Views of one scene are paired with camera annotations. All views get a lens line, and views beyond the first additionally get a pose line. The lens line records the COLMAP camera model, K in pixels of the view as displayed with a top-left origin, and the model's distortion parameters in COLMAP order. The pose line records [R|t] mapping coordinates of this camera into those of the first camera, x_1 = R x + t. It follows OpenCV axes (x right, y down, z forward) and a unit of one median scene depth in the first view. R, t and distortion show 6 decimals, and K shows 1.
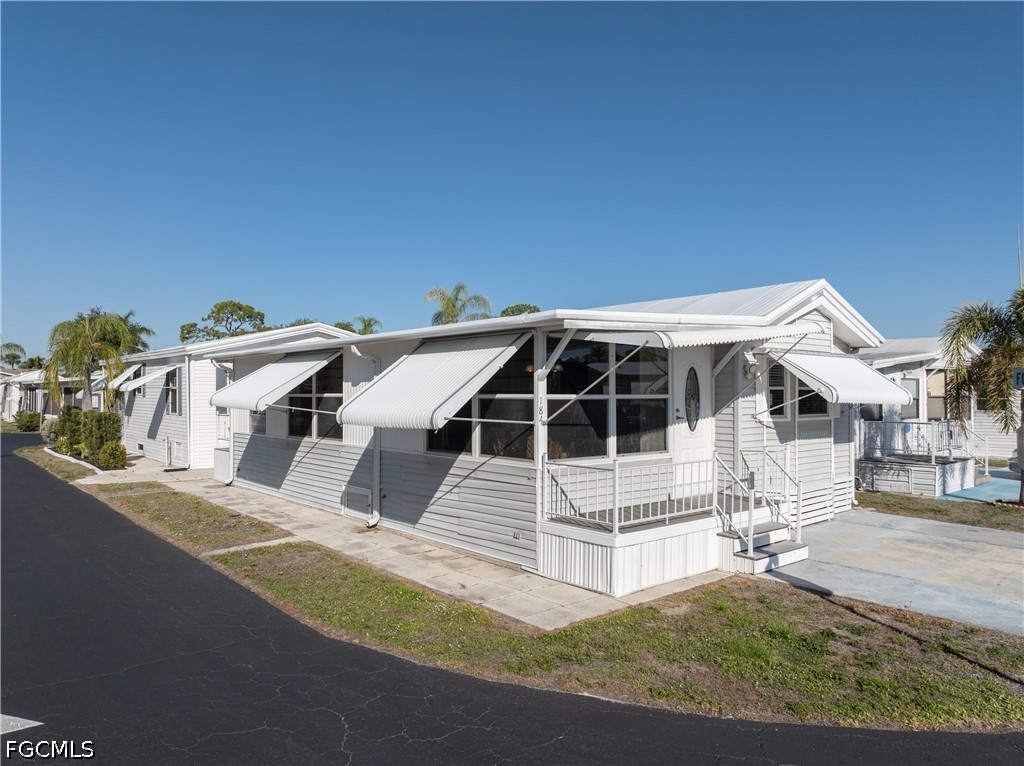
lens RADIAL K [[715.5, 0, 492.4], [0, 715.5, 421.5], [0, 0, 1]] dist [-0.030752, -0.008800]
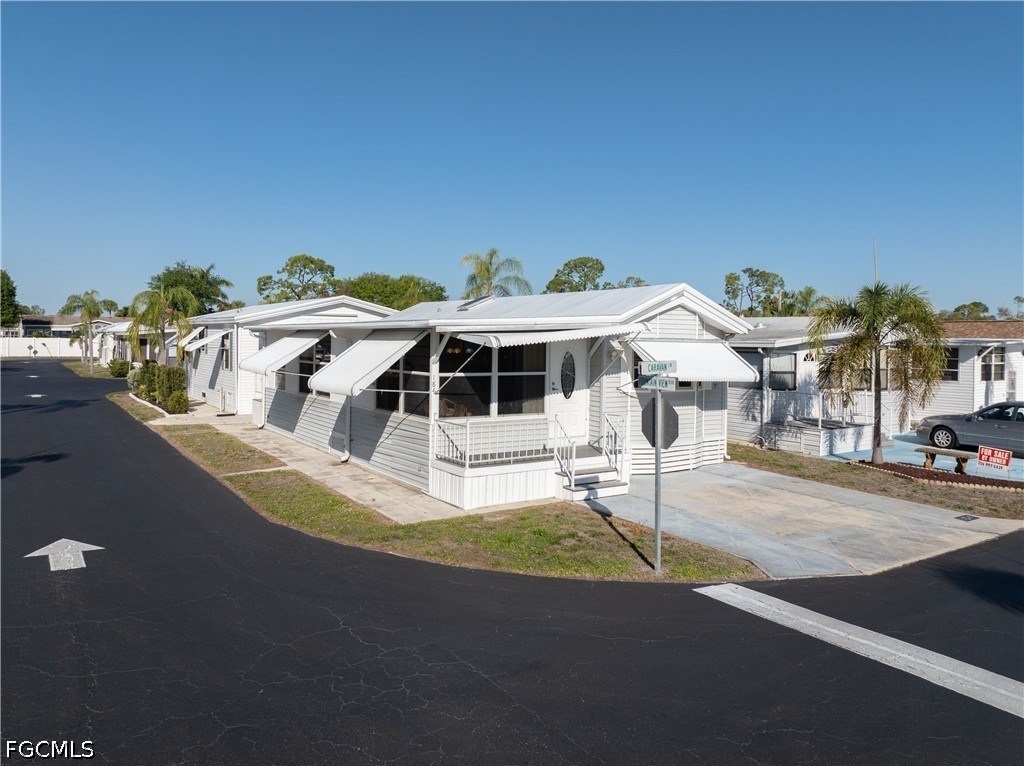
lens RADIAL K [[715.5, 0, 487.5], [0, 715.5, 414.9], [0, 0, 1]] dist [-0.030752, -0.008800]
pose [[0.993474, 0.027227, -0.110764, 0.282676], [-0.020250, 0.997768, 0.063632, -0.039905], [0.112249, -0.060974, 0.991808, -0.364344]]
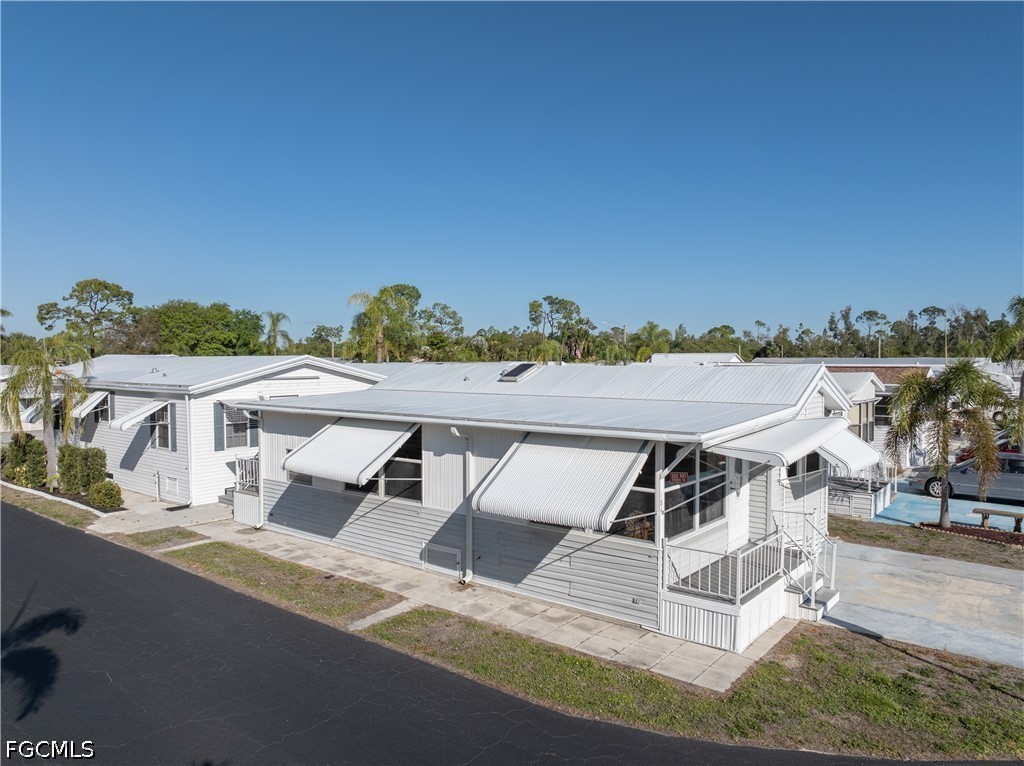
lens RADIAL K [[715.5, 0, 497.0], [0, 715.5, 408.8], [0, 0, 1]] dist [-0.030752, -0.008800]
pose [[0.979798, -0.012643, 0.199587, -0.380611], [0.007945, 0.999673, 0.024326, -0.175127], [-0.199830, -0.022249, 0.979578, -0.129898]]
